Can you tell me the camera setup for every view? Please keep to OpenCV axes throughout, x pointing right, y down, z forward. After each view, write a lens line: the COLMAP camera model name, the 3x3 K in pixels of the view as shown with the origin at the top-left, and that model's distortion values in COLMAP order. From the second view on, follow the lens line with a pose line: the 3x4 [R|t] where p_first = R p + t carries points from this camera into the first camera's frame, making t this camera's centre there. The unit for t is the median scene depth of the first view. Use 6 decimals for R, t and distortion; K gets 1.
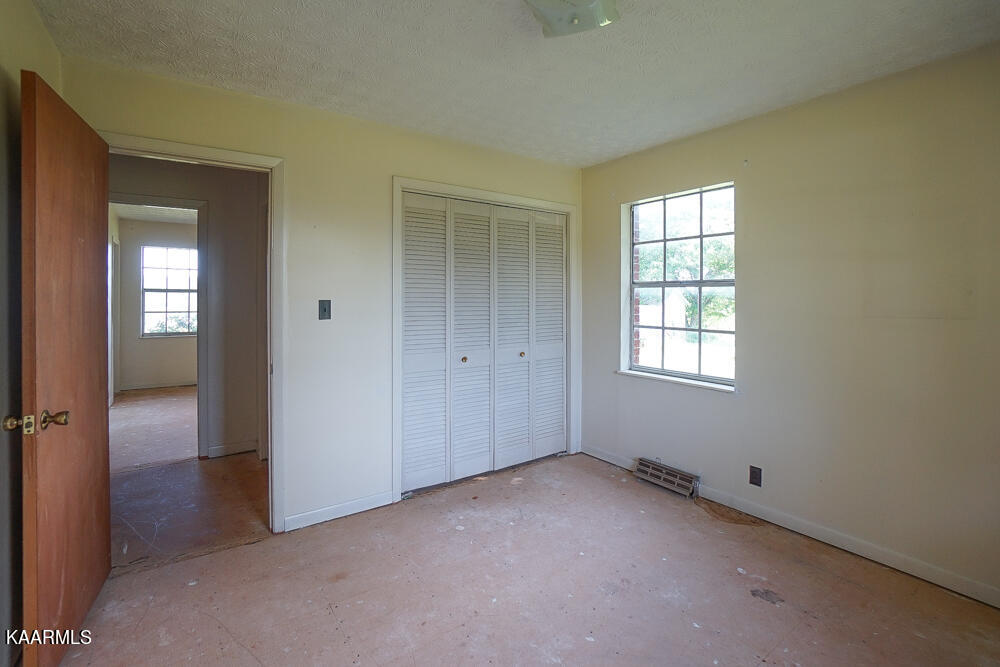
lens RADIAL K [[488.4, 0, 498.7], [0, 488.4, 301.8], [0, 0, 1]] dist [0.001348, 0.000382]
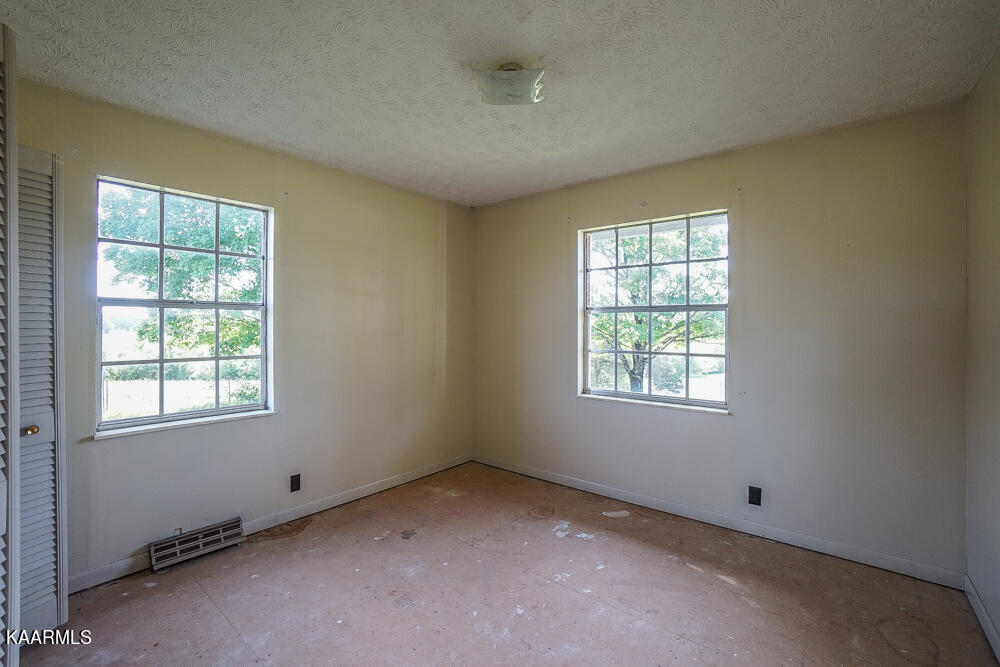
lens RADIAL K [[446.8, 0, 501.4], [0, 446.8, 326.8], [0, 0, 1]] dist [-0.000714, 0.000043]
pose [[-0.270927, -0.006519, 0.962578, -0.552884], [-0.001769, 0.999979, 0.006274, -0.005694], [-0.962598, -0.000003, -0.270933, 0.788020]]
